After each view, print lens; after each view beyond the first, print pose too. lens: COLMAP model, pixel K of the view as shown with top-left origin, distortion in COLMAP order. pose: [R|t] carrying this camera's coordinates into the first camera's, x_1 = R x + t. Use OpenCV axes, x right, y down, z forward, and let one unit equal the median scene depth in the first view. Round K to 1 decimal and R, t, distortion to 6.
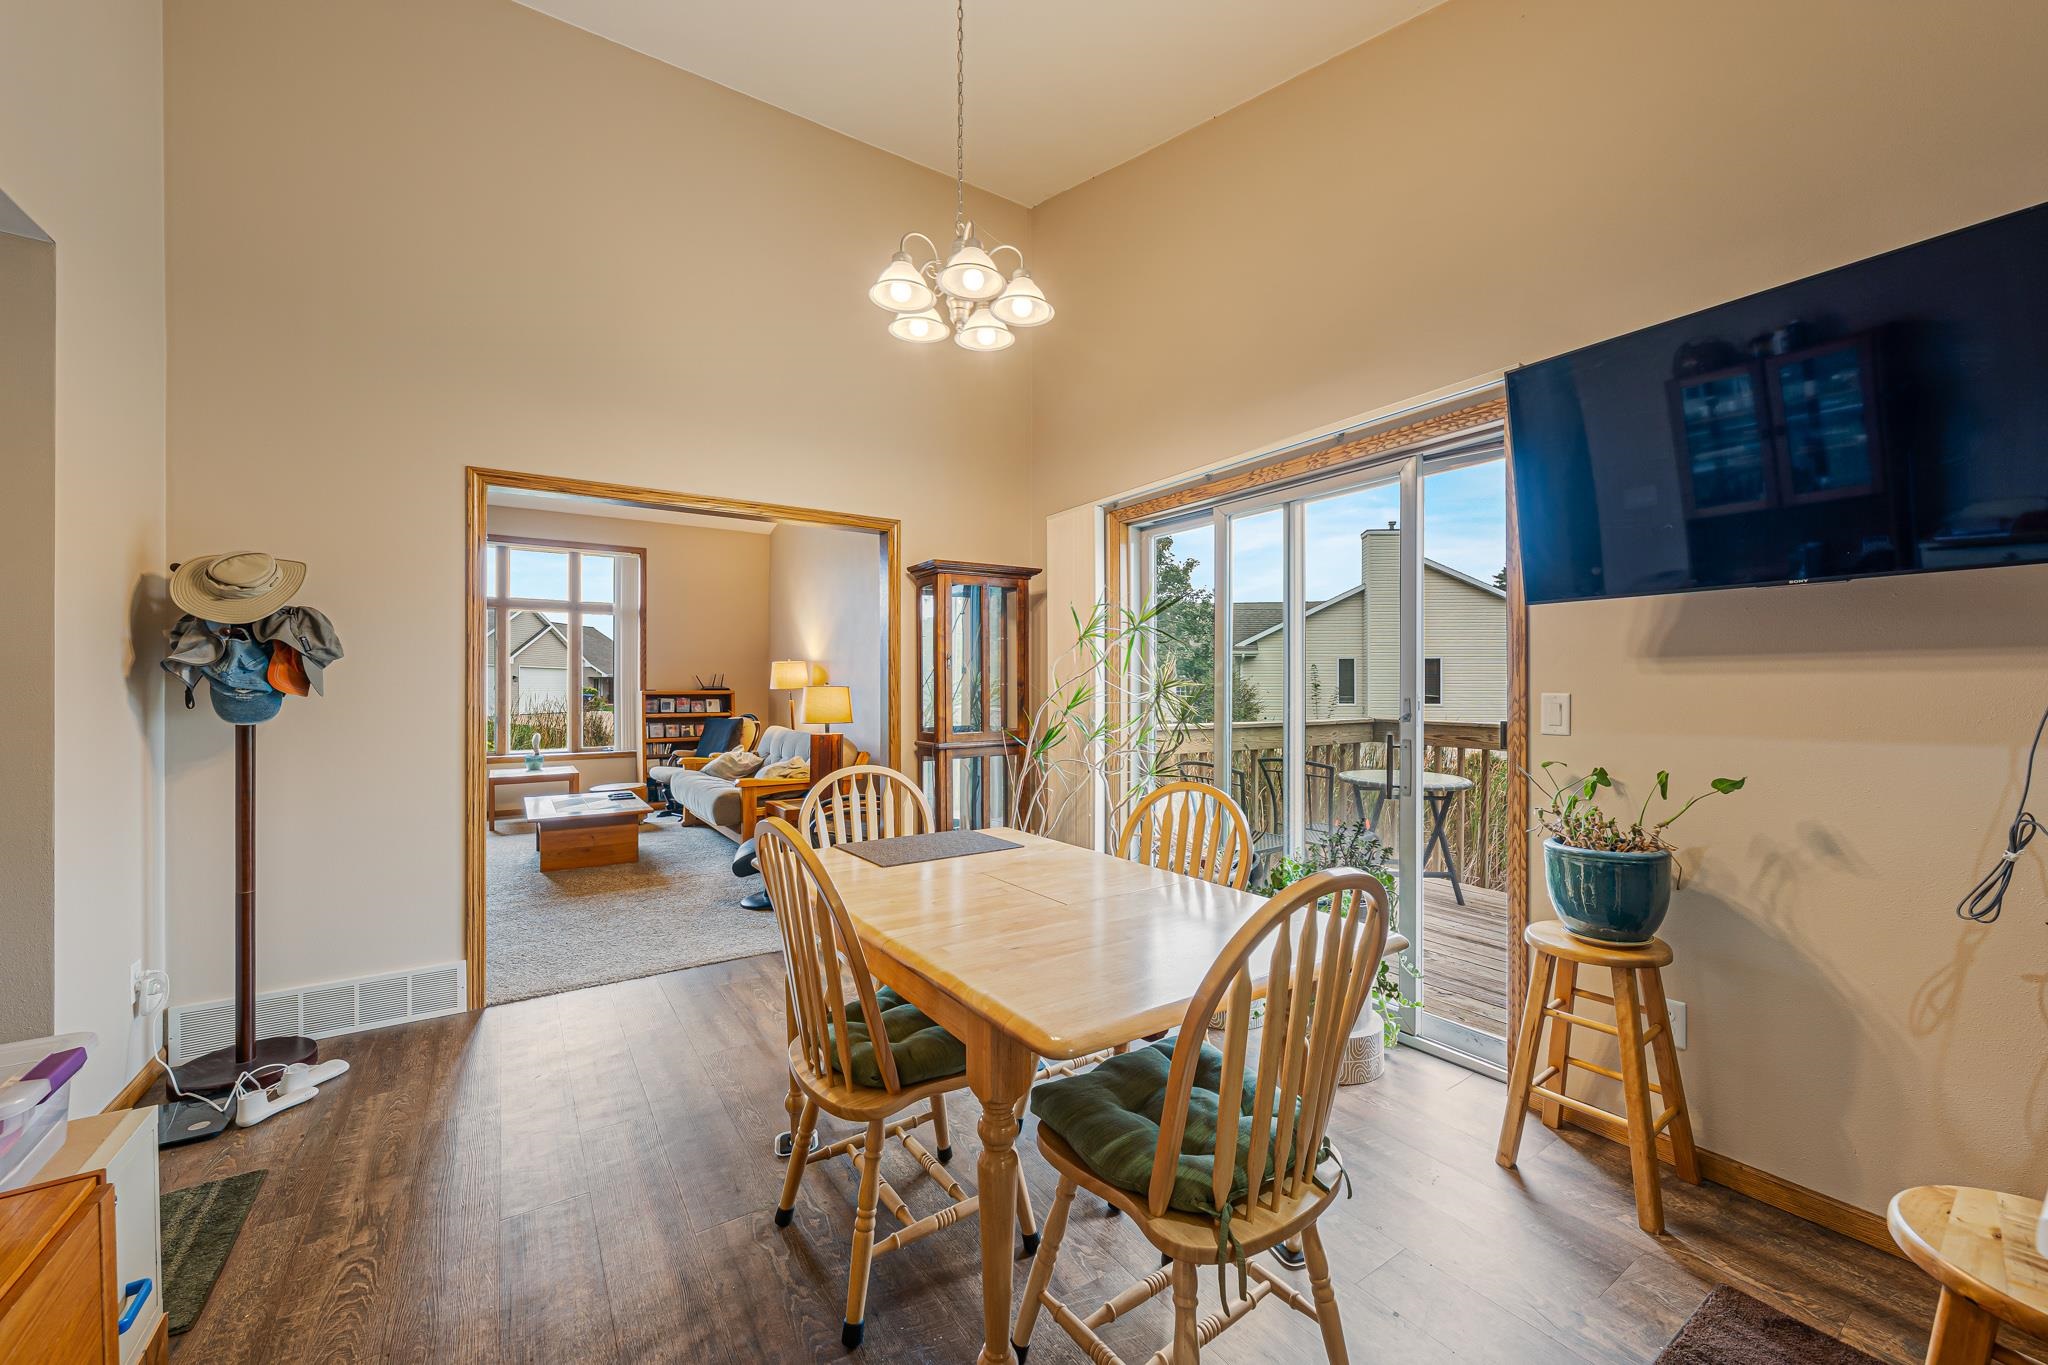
lens RADIAL K [[811.7, 0, 1017.0], [0, 811.7, 697.1], [0, 0, 1]] dist [0.013185, 0.000076]
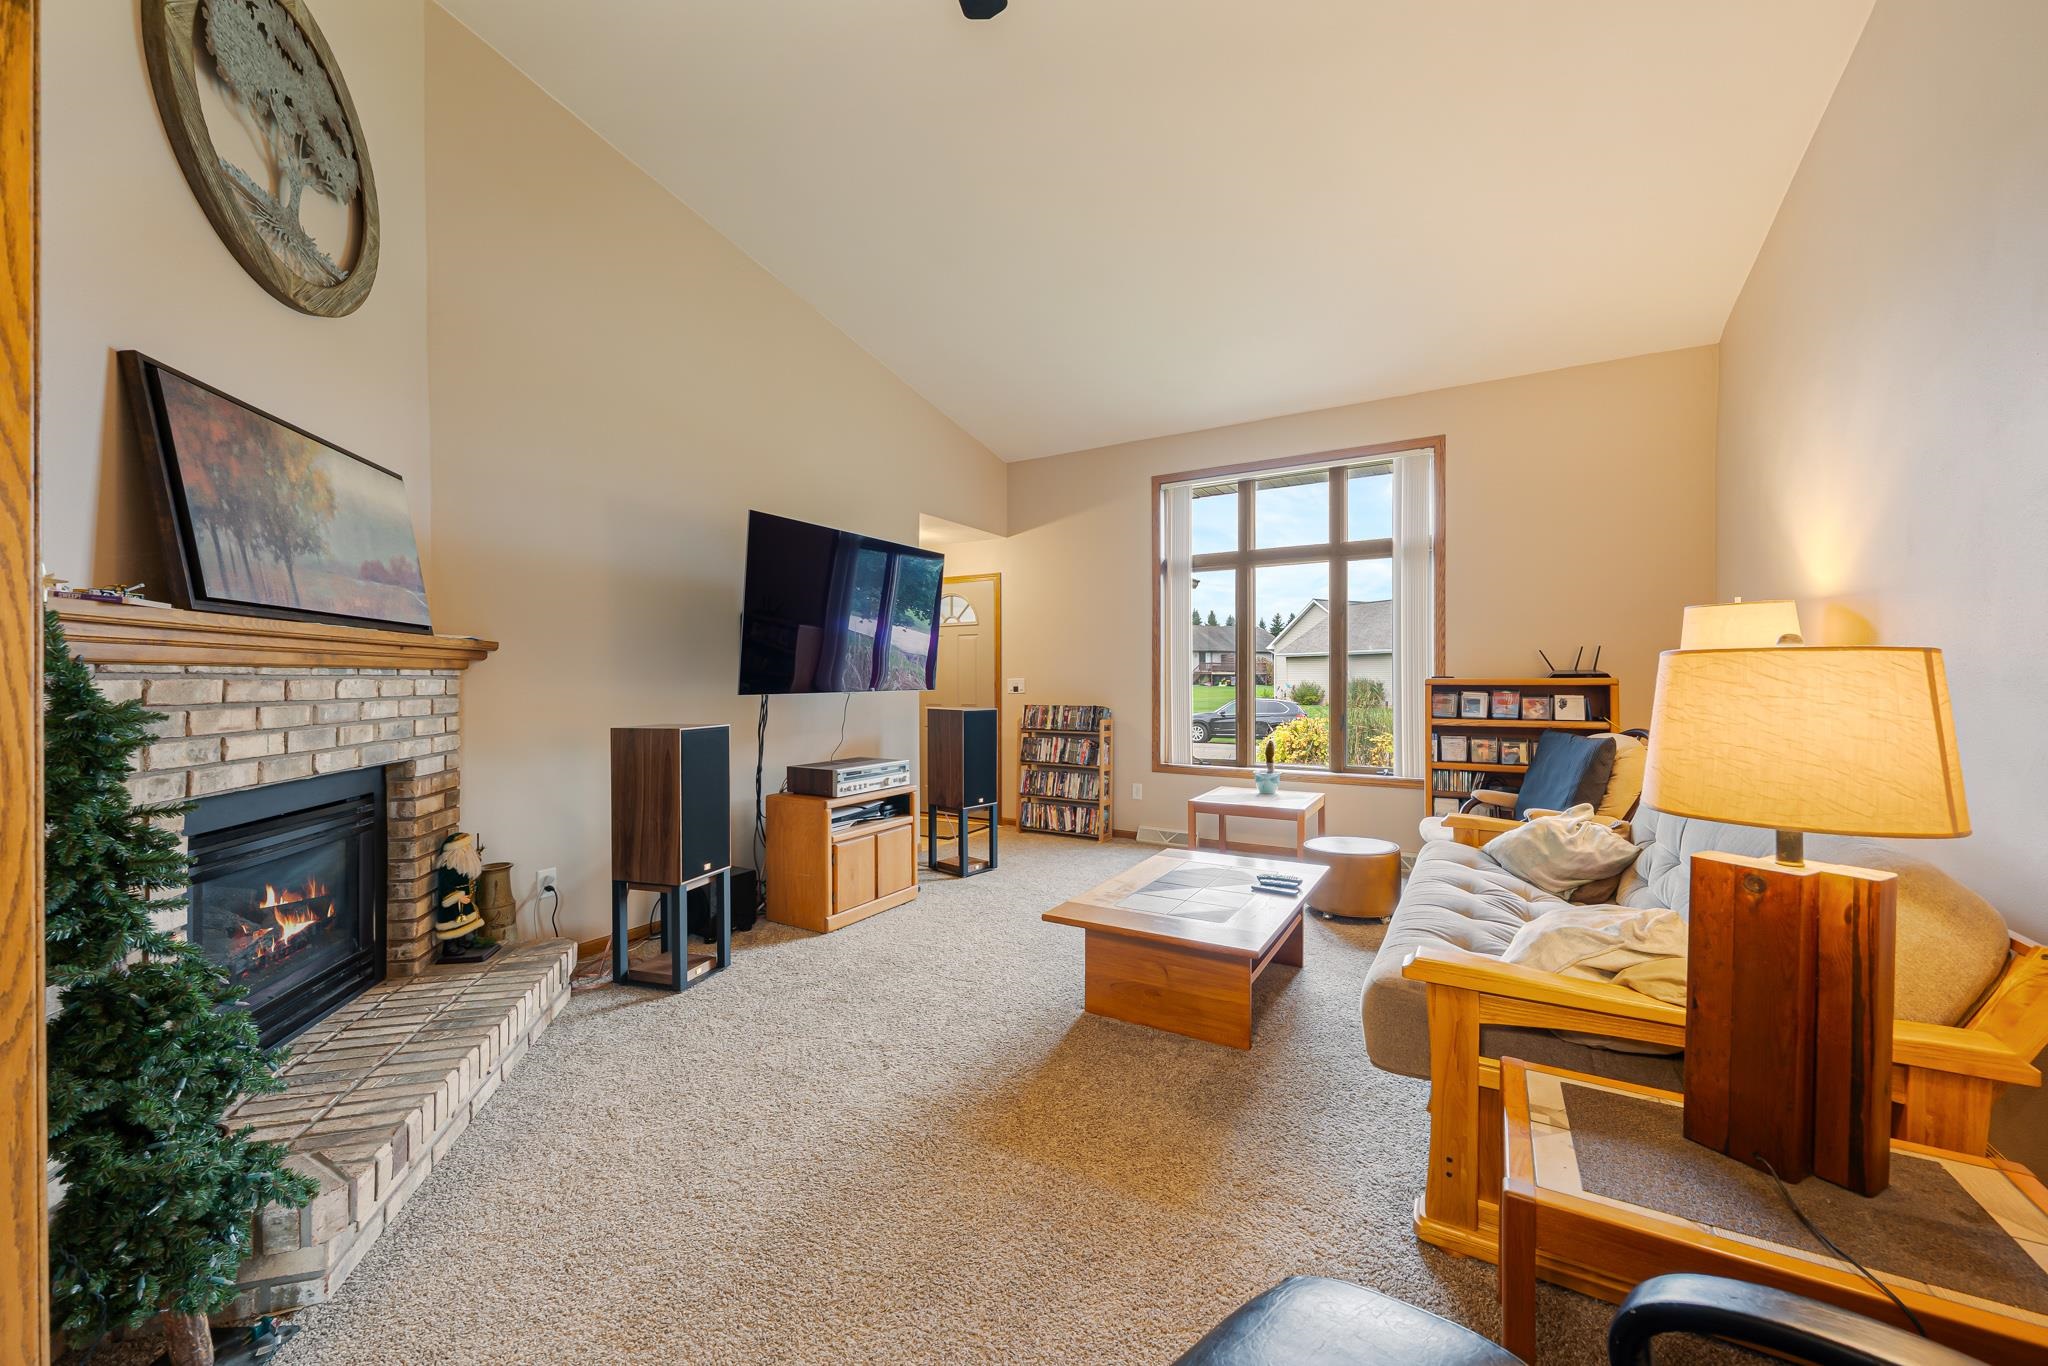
lens RADIAL K [[784.2, 0, 1014.9], [0, 784.2, 683.7], [0, 0, 1]] dist [-0.001864, -0.000141]
pose [[0.448163, 0.003742, -0.893944, -0.159849], [-0.007284, 0.999973, 0.000534, -0.003753], [0.893922, 0.006272, 0.448178, 0.831086]]
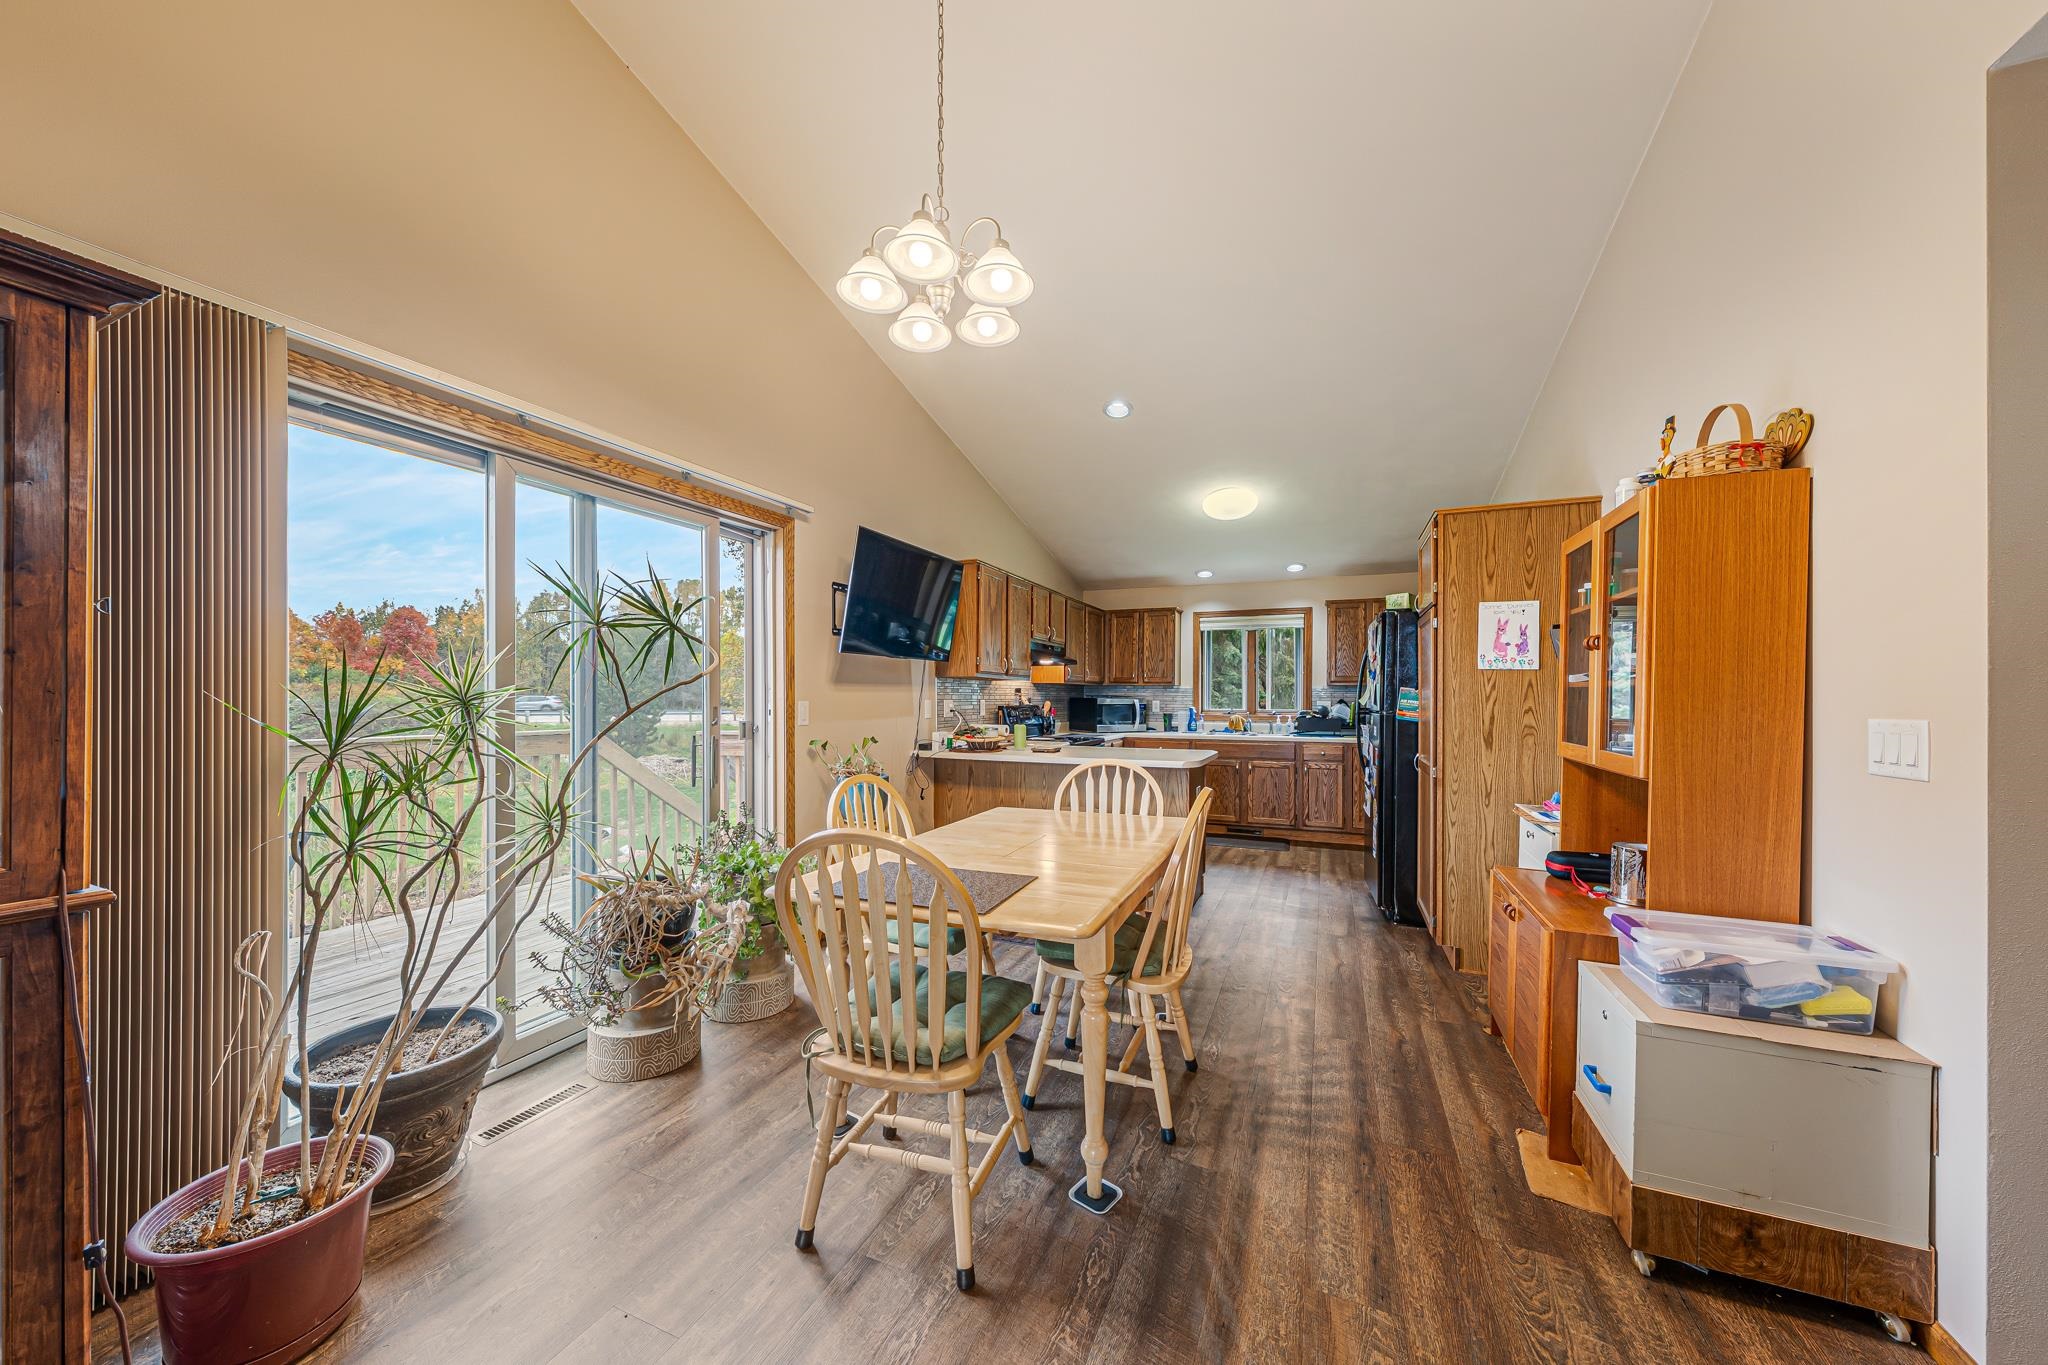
lens RADIAL K [[704.6, 0, 1027.7], [0, 704.6, 695.1], [0, 0, 1]] dist [0.000523, 0.000055]
pose [[-0.564286, -0.001315, 0.825579, -0.413858], [0.004859, 0.999976, 0.004914, -0.010686], [-0.825565, 0.006784, -0.564266, 0.708033]]
